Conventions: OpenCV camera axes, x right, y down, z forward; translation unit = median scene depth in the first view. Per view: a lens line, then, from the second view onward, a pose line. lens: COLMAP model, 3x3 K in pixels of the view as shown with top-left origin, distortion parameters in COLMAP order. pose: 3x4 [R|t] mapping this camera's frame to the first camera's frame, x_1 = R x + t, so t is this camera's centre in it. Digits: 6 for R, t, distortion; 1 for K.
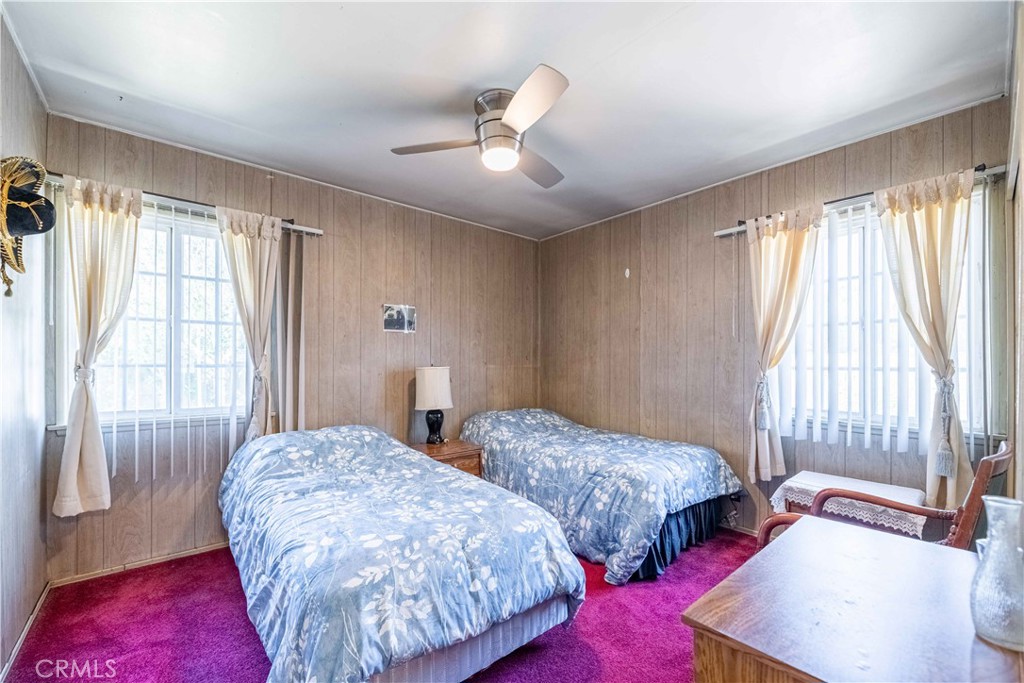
lens RADIAL K [[414.5, 0, 508.9], [0, 414.5, 360.8], [0, 0, 1]] dist [0.002406, -0.004228]
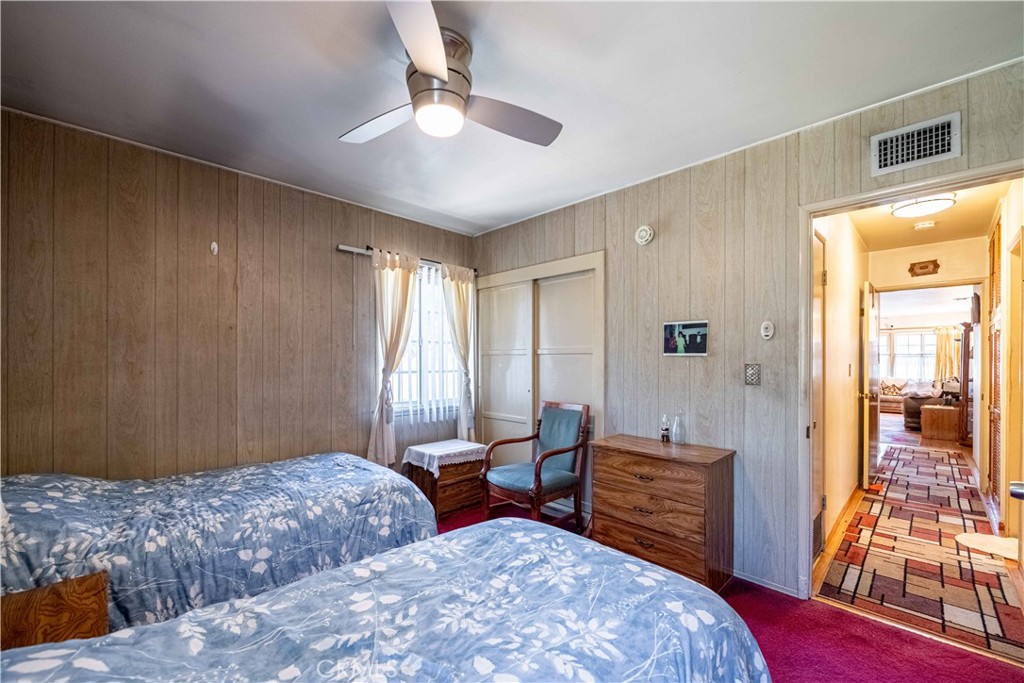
lens RADIAL K [[410.9, 0, 511.4], [0, 410.9, 359.7], [0, 0, 1]] dist [0.000317, -0.000111]
pose [[-0.077896, 0.000563, 0.996961, -0.561872], [-0.004108, 0.999991, -0.000886, -0.021233], [-0.996953, -0.004164, -0.077893, 0.638597]]
